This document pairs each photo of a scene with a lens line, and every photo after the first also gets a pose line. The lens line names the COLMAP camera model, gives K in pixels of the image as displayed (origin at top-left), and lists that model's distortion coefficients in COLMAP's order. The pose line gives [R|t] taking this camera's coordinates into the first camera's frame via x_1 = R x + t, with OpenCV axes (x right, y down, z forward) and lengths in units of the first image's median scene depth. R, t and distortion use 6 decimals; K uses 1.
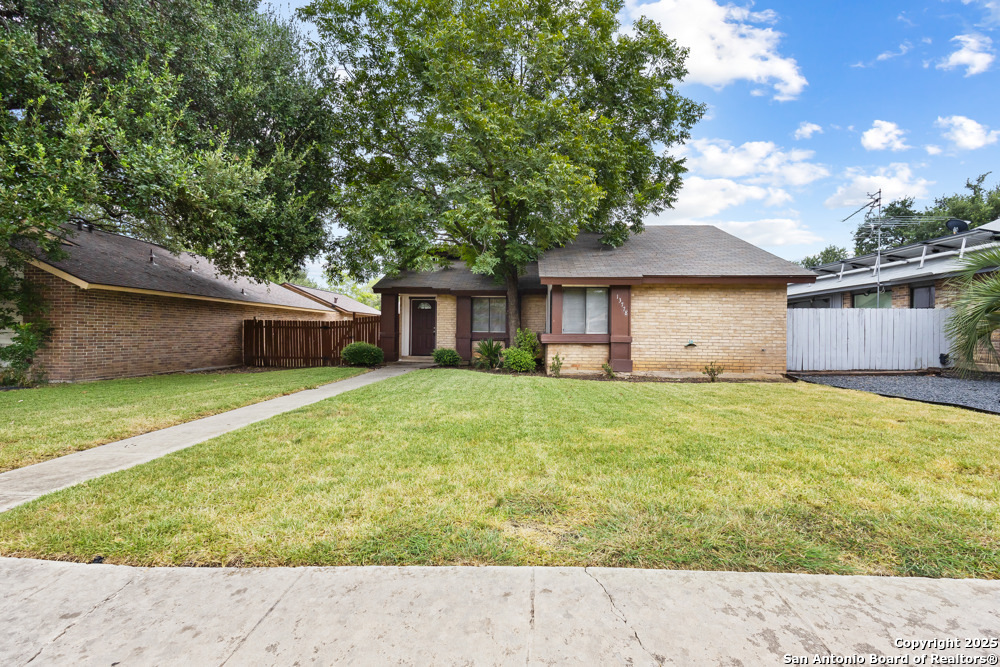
lens RADIAL K [[462.4, 0, 498.8], [0, 462.4, 332.0], [0, 0, 1]] dist [-0.000161, -0.000241]
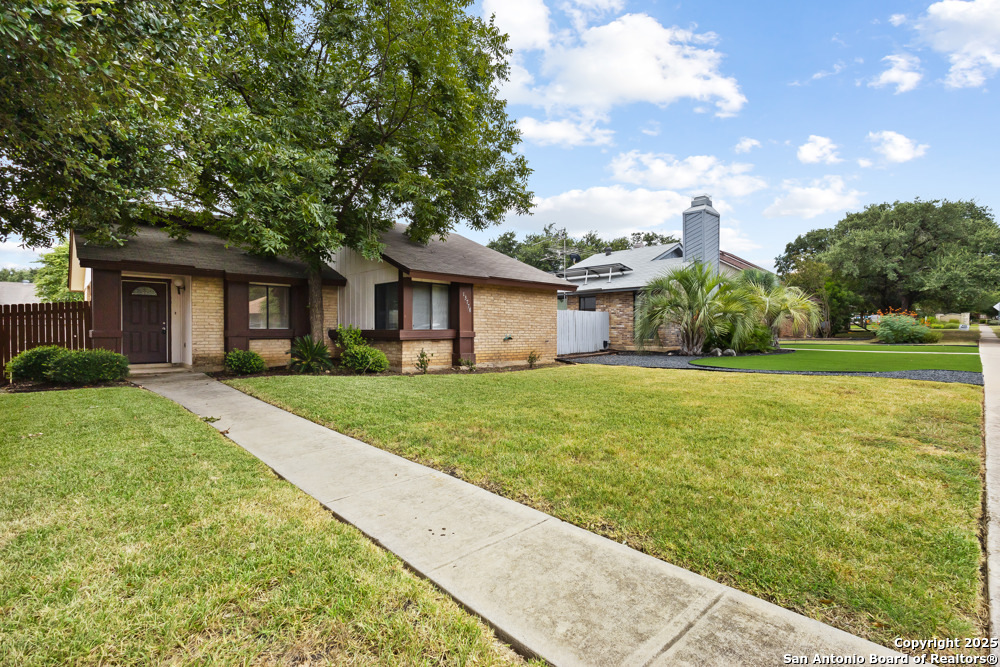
lens RADIAL K [[462.4, 0, 498.8], [0, 462.4, 332.0], [0, 0, 1]] dist [-0.000161, -0.000241]
pose [[0.671676, -0.011136, 0.740762, -0.439125], [0.003190, 0.999921, 0.012140, -0.002377], [-0.740838, -0.005791, 0.671658, 0.207845]]
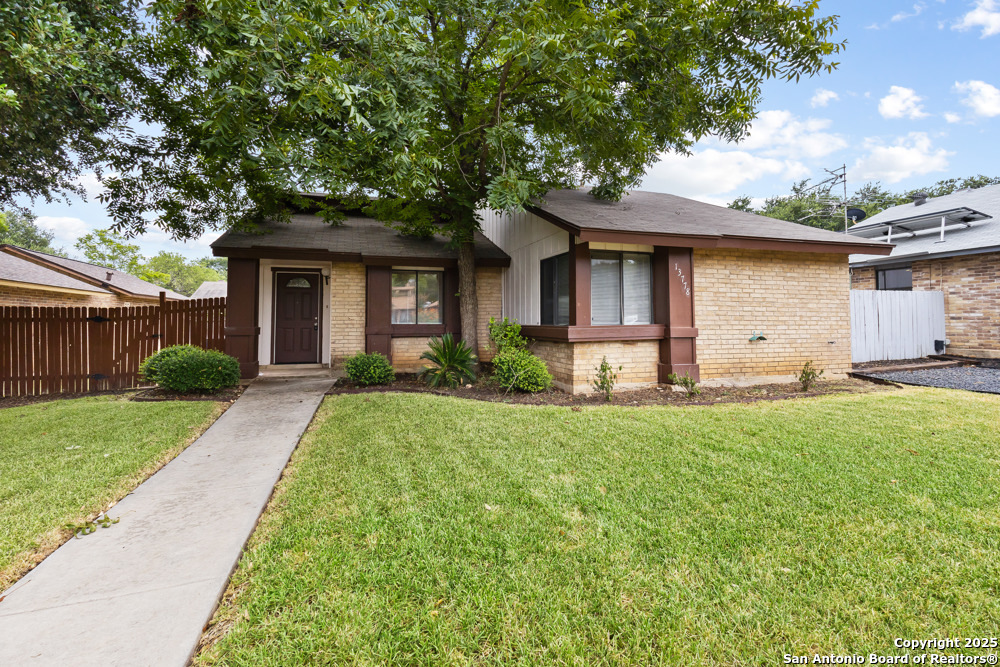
lens RADIAL K [[463.8, 0, 498.6], [0, 463.8, 304.9], [0, 0, 1]] dist [0.001925, 0.000613]
pose [[0.929052, -0.000506, 0.369948, -0.197664], [0.012576, 0.999464, -0.030213, -0.005750], [-0.369734, 0.032722, 0.928561, 0.450632]]
